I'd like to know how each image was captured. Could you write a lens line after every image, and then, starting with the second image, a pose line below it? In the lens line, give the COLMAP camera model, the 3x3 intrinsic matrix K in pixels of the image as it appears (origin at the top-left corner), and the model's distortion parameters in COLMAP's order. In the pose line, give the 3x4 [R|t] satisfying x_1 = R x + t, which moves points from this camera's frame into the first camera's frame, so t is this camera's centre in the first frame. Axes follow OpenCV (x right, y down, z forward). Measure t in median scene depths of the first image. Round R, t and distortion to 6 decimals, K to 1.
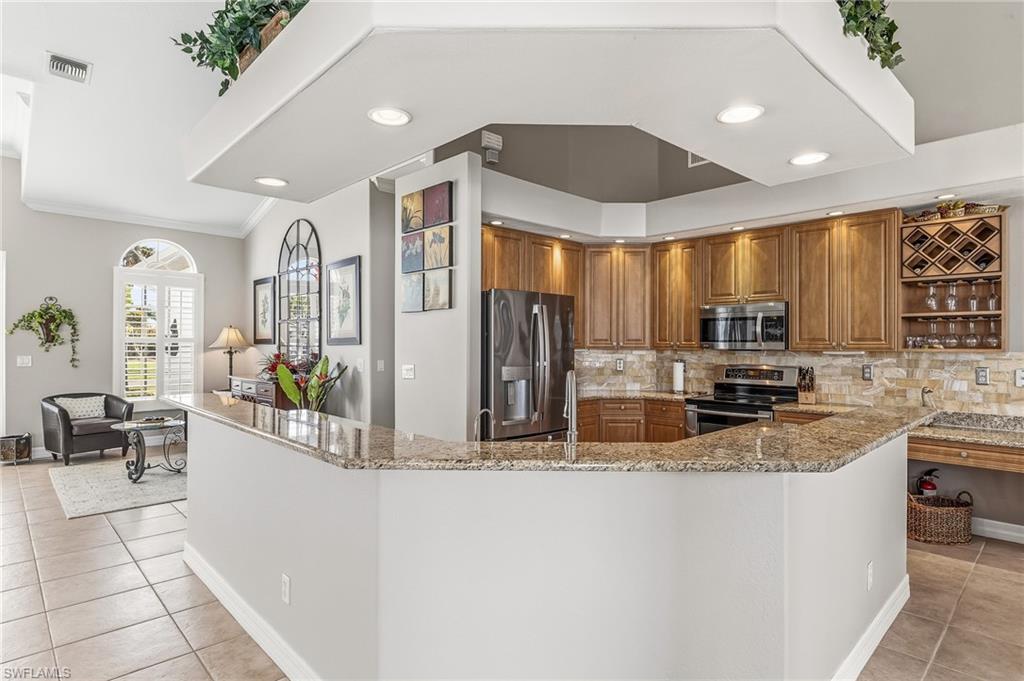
lens RADIAL K [[560.2, 0, 512.0], [0, 560.2, 340.5], [0, 0, 1]] dist [-0.003808, -0.000735]
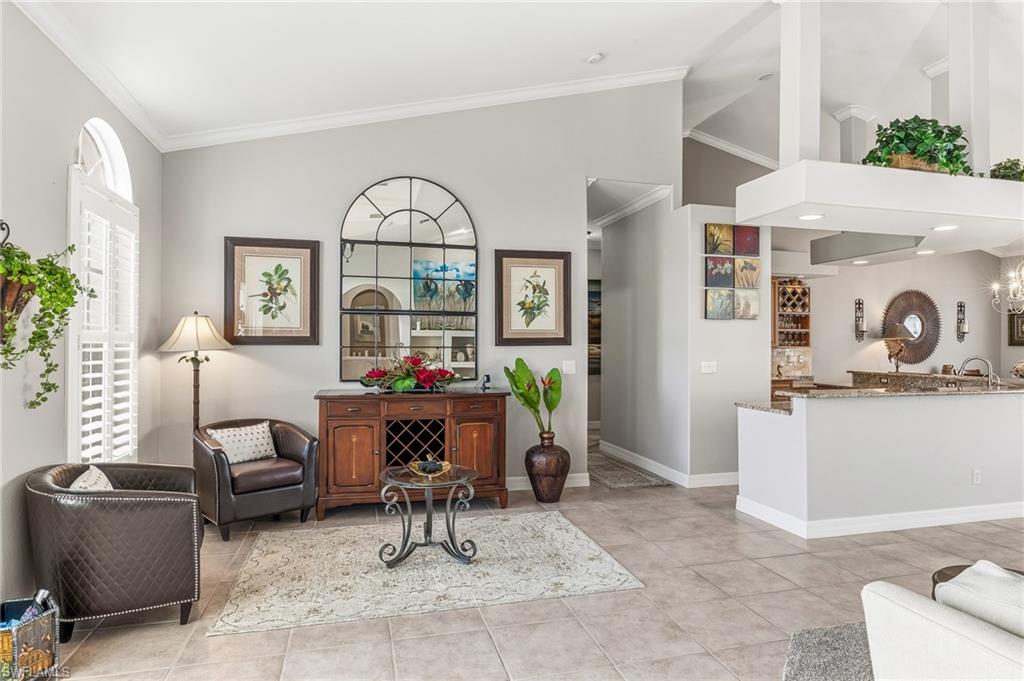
lens RADIAL K [[583.6, 0, 512.0], [0, 583.6, 340.5], [0, 0, 1]] dist [0.001794, 0.000289]
pose [[0.476443, 0.001347, 0.879204, -1.590965], [-0.005953, 0.999981, 0.001694, -0.002503], [-0.879185, -0.006041, 0.476442, 0.806198]]
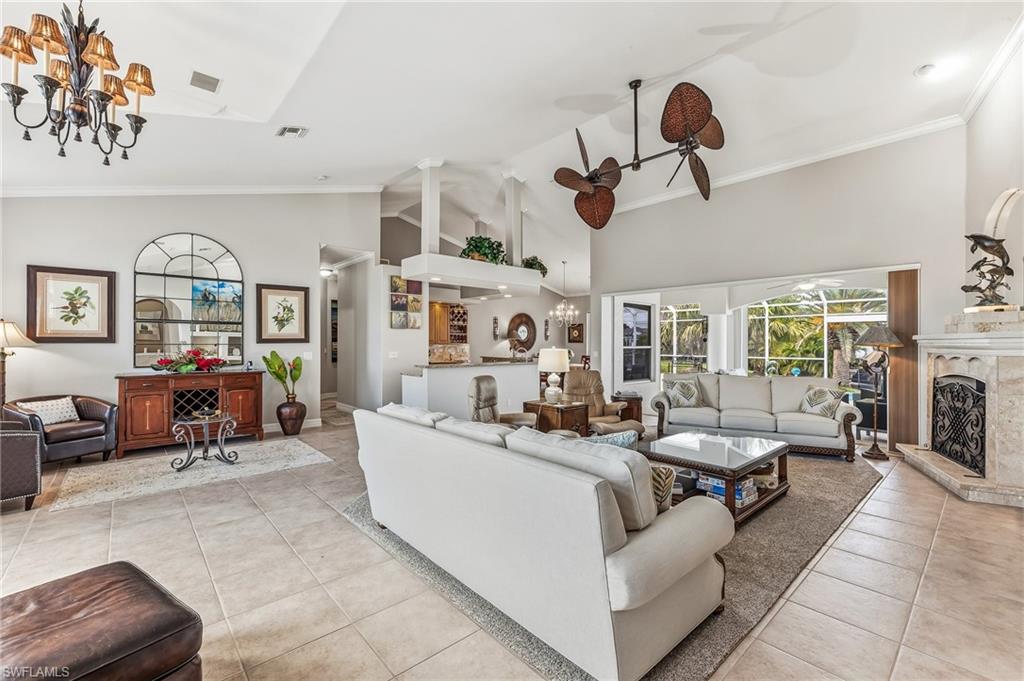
lens RADIAL K [[435.6, 0, 512.0], [0, 435.6, 340.5], [0, 0, 1]] dist [0.002045, -0.000090]
pose [[0.029586, -0.001078, 0.999562, -1.997295], [-0.007718, 0.999969, 0.001307, -0.007499], [-0.999532, -0.007754, 0.029577, 0.499098]]
